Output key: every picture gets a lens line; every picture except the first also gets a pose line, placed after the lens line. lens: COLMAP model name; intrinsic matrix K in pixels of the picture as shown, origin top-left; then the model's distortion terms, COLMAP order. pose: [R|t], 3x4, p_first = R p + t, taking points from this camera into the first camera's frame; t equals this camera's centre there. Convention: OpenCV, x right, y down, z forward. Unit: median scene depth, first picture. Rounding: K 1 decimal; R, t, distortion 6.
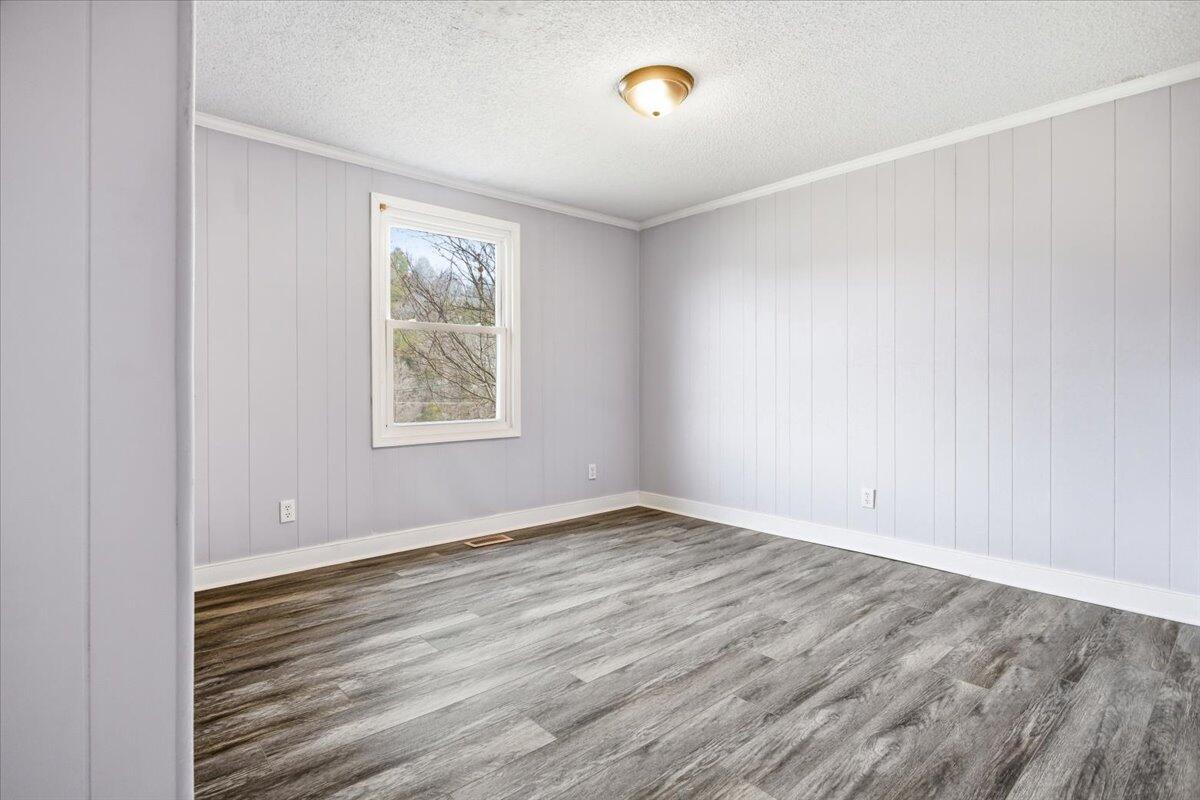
lens RADIAL K [[585.9, 0, 599.8], [0, 585.9, 391.8], [0, 0, 1]] dist [0.003092, 0.000150]
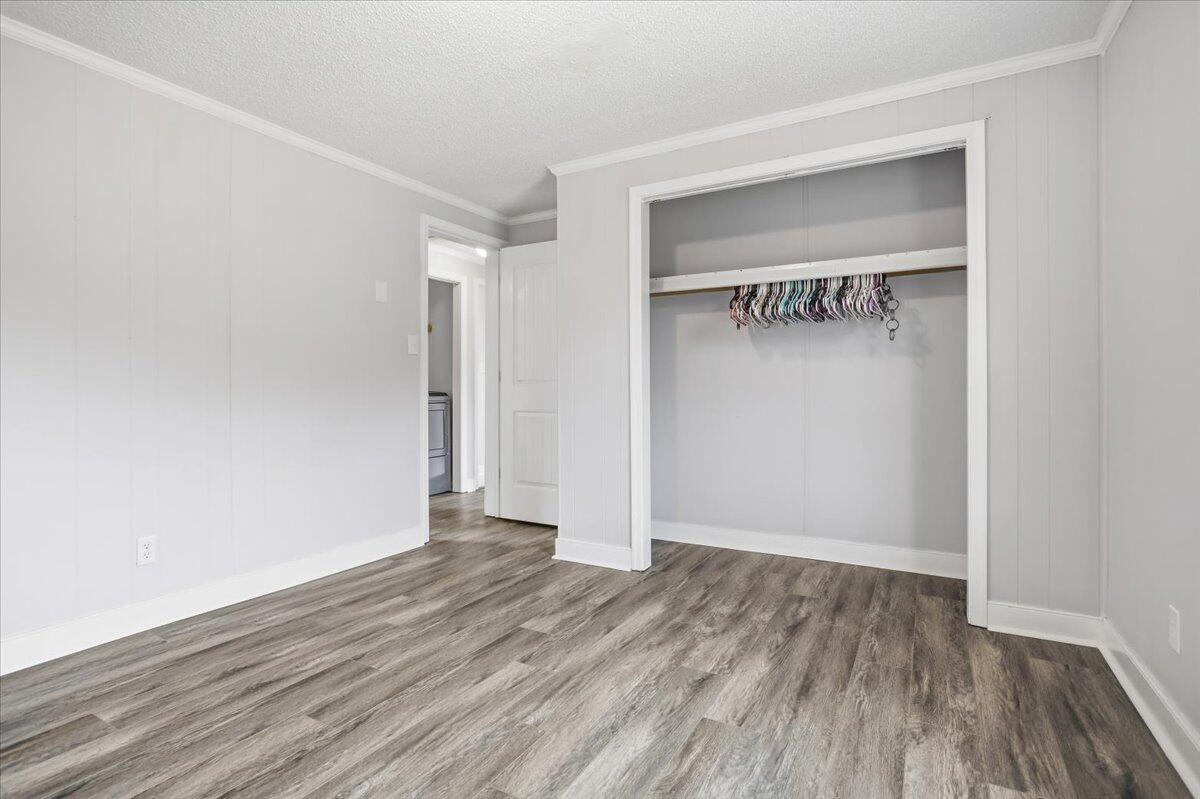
lens RADIAL K [[585.9, 0, 600.4], [0, 585.9, 393.6], [0, 0, 1]] dist [0.003092, 0.000150]
pose [[-0.945253, 0.010857, -0.326159, 0.169712], [0.004314, 0.999775, 0.020778, -0.026665], [0.326311, 0.018234, -0.945087, 1.960923]]
